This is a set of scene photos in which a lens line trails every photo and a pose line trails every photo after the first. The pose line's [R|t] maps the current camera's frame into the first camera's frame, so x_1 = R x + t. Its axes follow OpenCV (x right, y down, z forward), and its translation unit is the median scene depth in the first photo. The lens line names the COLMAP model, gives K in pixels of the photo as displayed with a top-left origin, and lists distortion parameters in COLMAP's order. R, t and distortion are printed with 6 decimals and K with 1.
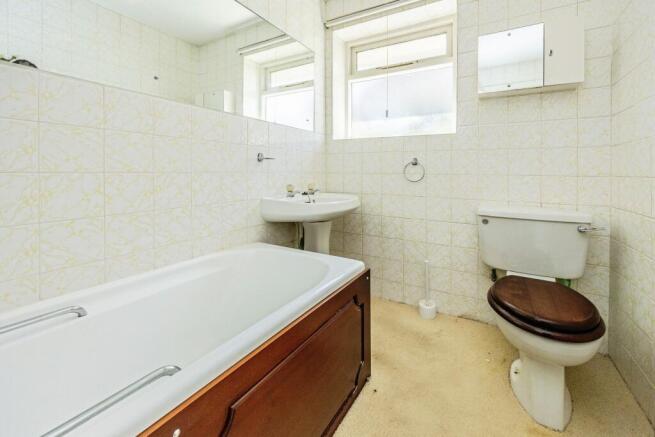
lens RADIAL K [[272.2, 0, 332.1], [0, 272.2, 174.6], [0, 0, 1]] dist [-0.000993, -0.000195]
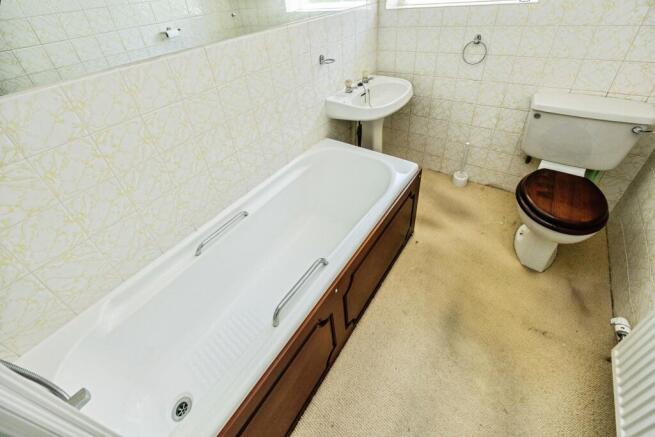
lens RADIAL K [[265.4, 0, 325.8], [0, 265.4, 165.4], [0, 0, 1]] dist [0.000296, 0.000086]
pose [[0.990446, 0.019863, -0.136463, -0.091404], [0.055137, 0.849992, 0.523902, -0.225919], [0.126399, -0.526421, 0.840776, -0.056948]]
